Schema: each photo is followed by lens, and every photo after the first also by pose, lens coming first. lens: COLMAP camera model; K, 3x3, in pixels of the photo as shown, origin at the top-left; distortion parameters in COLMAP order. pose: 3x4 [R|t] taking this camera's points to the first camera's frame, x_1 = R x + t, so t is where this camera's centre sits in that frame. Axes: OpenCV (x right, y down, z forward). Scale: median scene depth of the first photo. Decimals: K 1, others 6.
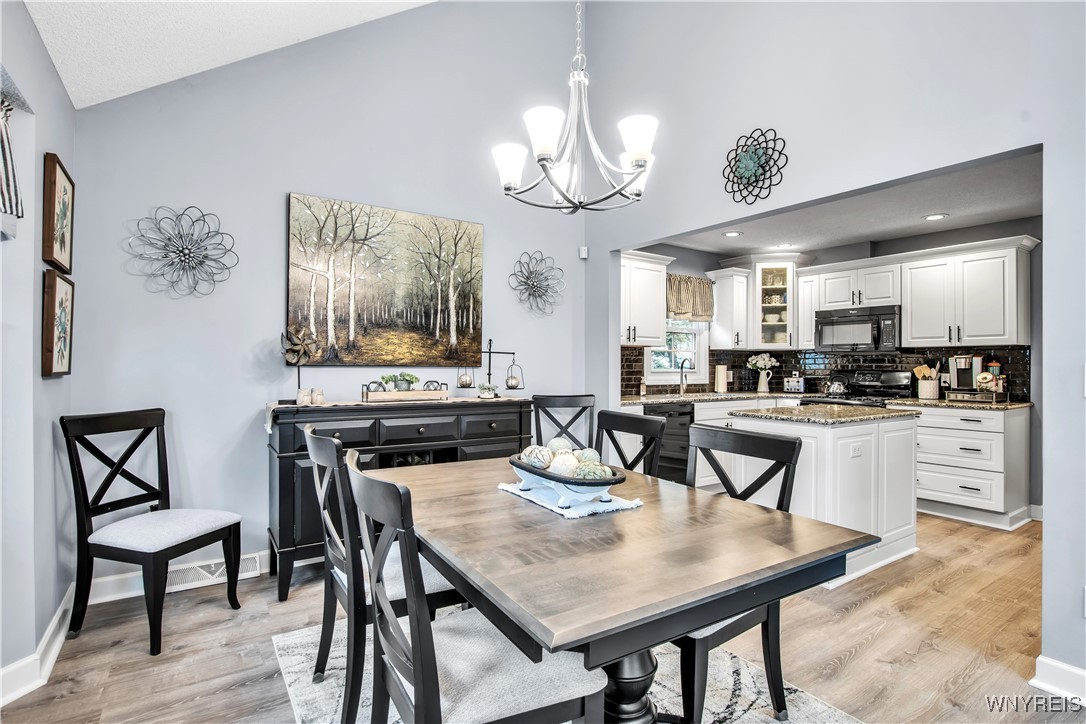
lens RADIAL K [[495.9, 0, 549.8], [0, 495.9, 363.0], [0, 0, 1]] dist [-0.029180, 0.000575]
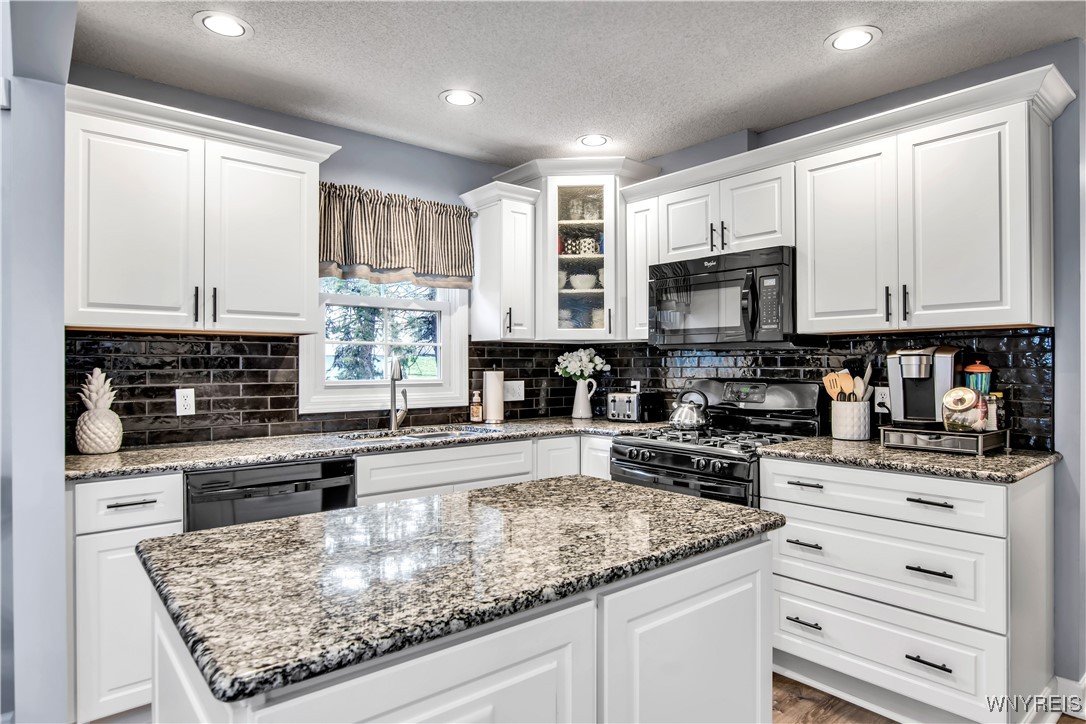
lens RADIAL K [[555.4, 0, 556.2], [0, 555.4, 363.0], [0, 0, 1]] dist [-0.019968, 0.001007]
pose [[0.994286, -0.005769, 0.106594, 0.400149], [0.005579, 0.999982, 0.002081, -0.005258], [-0.106605, -0.001475, 0.994300, 0.452319]]
